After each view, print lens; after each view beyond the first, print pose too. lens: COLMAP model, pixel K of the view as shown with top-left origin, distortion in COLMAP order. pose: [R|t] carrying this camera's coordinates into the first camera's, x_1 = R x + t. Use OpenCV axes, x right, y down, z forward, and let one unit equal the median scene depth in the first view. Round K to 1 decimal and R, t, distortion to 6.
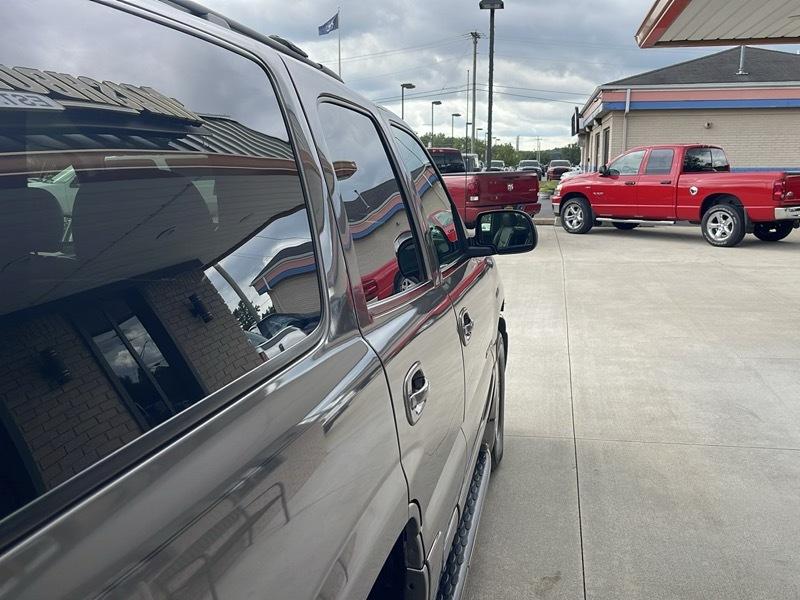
lens RADIAL K [[795.0, 0, 400.0], [0, 795.0, 300.0], [0, 0, 1]] dist [0.013134, -0.001503]
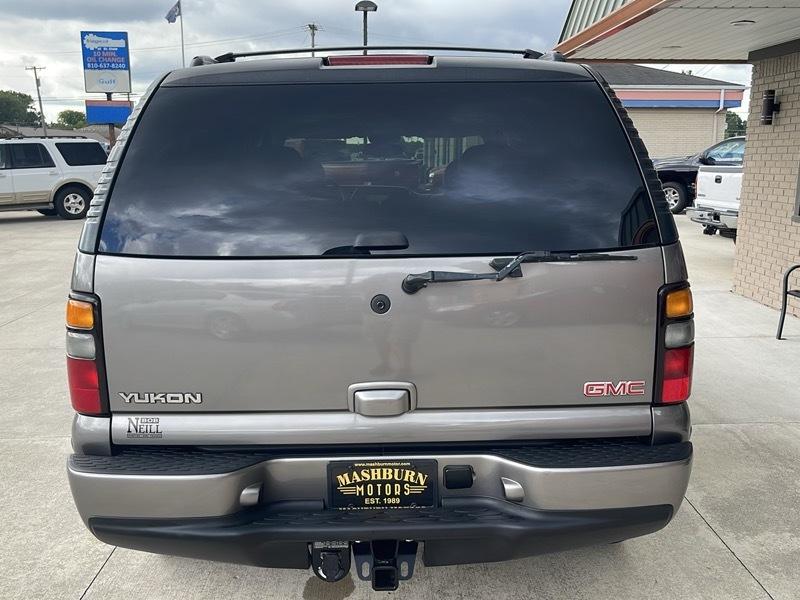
lens RADIAL K [[793.7, 0, 401.9], [0, 793.7, 303.3], [0, 0, 1]] dist [0.047298, -0.037147]
pose [[0.975620, -0.033071, 0.216961, -0.094733], [0.029672, 0.999381, 0.018909, 0.019808], [-0.217452, -0.012010, 0.975997, -0.097218]]
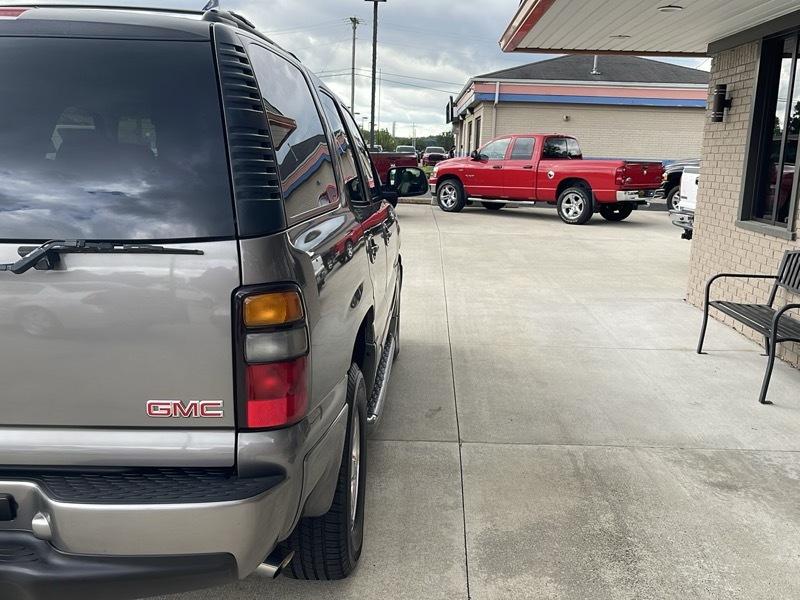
lens RADIAL K [[793.7, 0, 401.9], [0, 793.7, 303.3], [0, 0, 1]] dist [0.047298, -0.037147]
pose [[0.987406, 0.002470, 0.158189, -0.020968], [-0.006131, 0.999724, 0.022661, 0.020279], [-0.158089, -0.023345, 0.987149, -0.089013]]
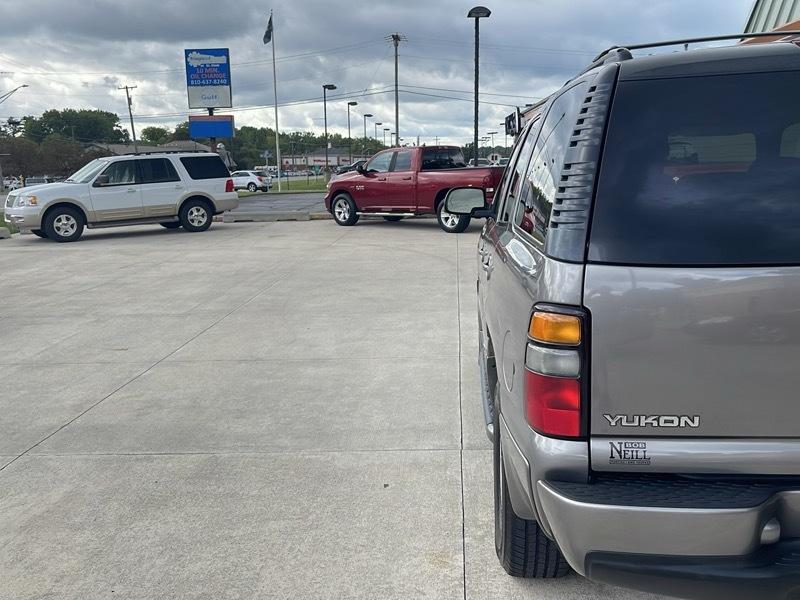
lens RADIAL K [[793.7, 0, 401.9], [0, 793.7, 303.3], [0, 0, 1]] dist [0.047298, -0.037147]
pose [[0.990602, -0.037434, 0.131554, -0.156810], [0.037033, 0.999299, 0.005497, 0.017134], [-0.131667, -0.000573, 0.991294, -0.074077]]
